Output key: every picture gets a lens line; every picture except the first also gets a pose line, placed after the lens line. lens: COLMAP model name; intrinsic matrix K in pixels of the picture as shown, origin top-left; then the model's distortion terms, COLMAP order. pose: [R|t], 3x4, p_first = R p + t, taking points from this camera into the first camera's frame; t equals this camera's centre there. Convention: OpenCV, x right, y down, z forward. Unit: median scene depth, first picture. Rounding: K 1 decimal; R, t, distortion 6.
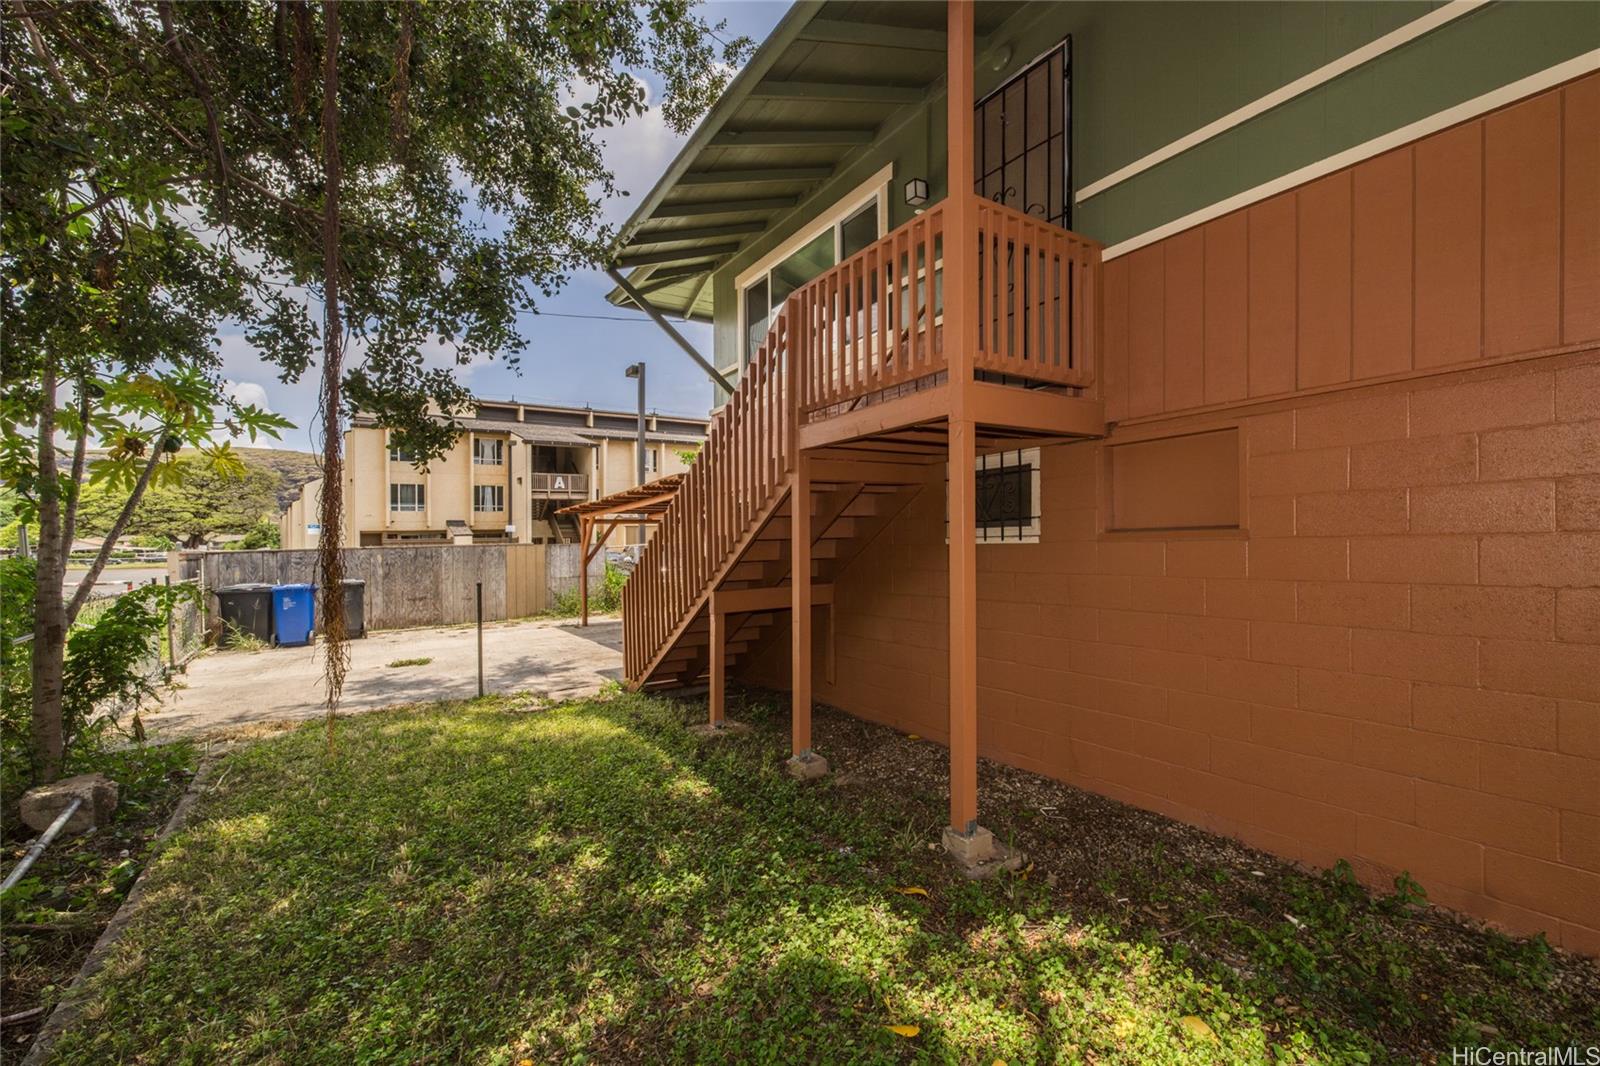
lens RADIAL K [[660.8, 0, 811.6], [0, 660.8, 534.7], [0, 0, 1]] dist [0.000881, 0.000045]
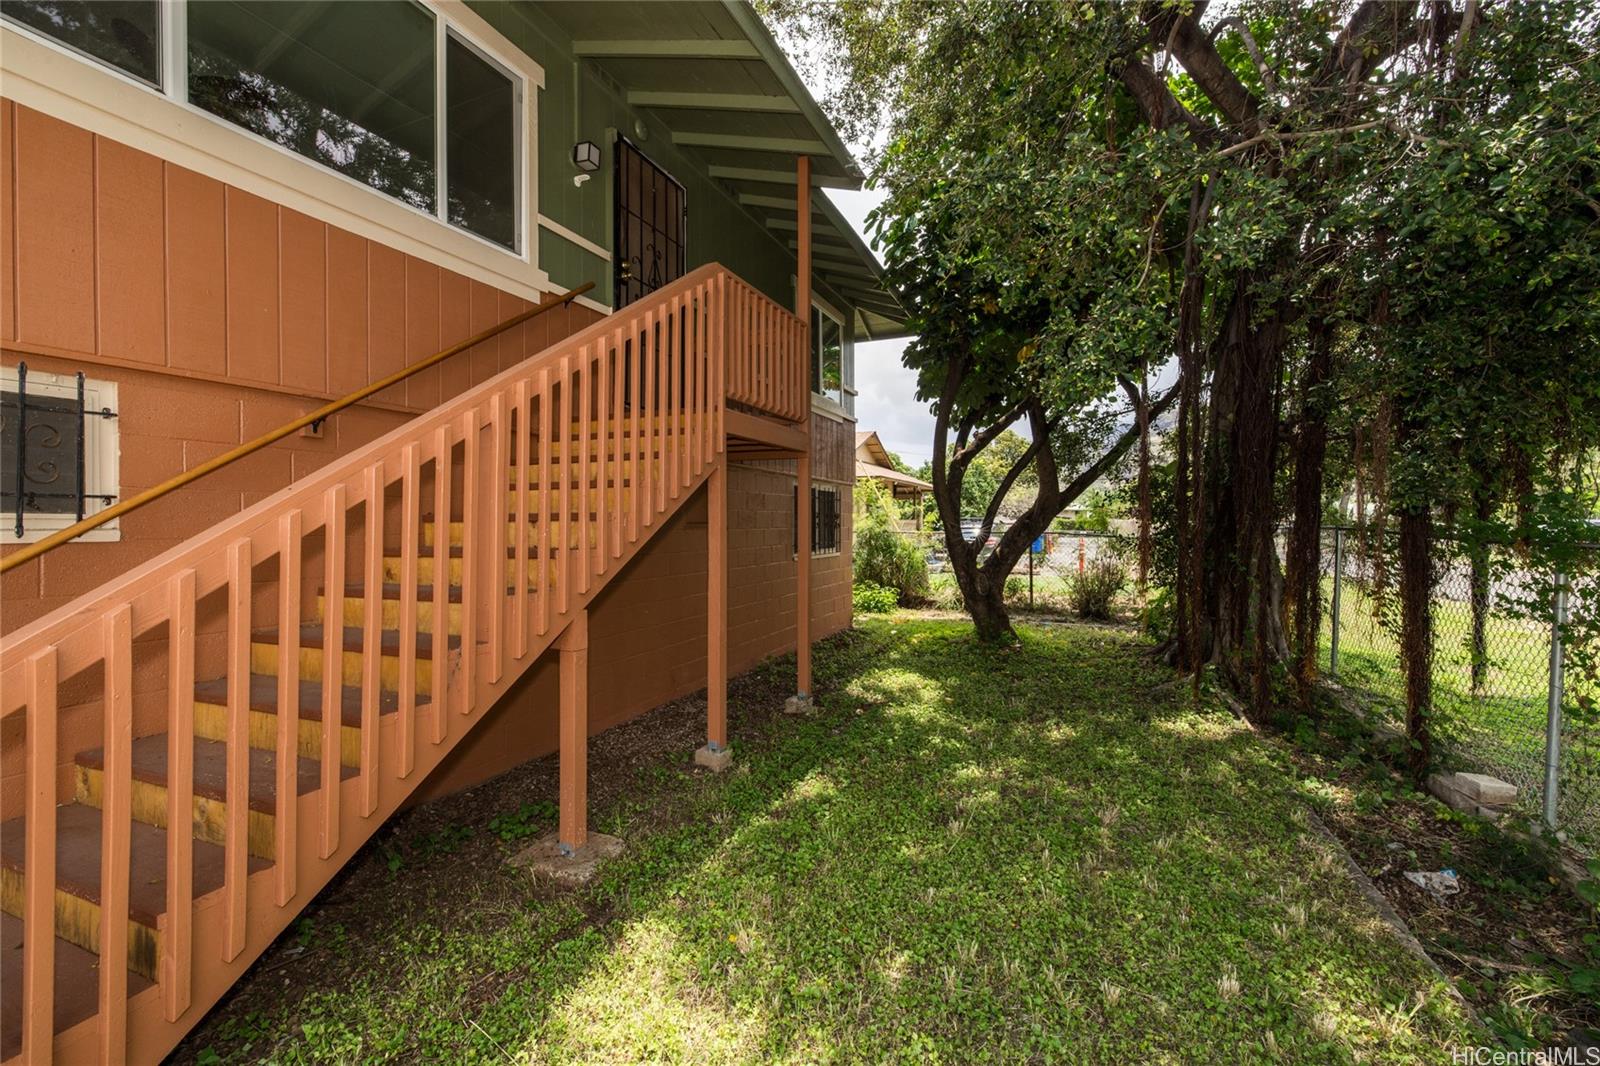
lens RADIAL K [[660.8, 0, 811.6], [0, 660.8, 534.7], [0, 0, 1]] dist [0.000881, 0.000045]
pose [[-0.535274, 0.005862, 0.844658, -0.776140], [0.004902, 0.999981, -0.003834, 0.023174], [-0.844664, 0.002088, -0.535292, 1.197350]]
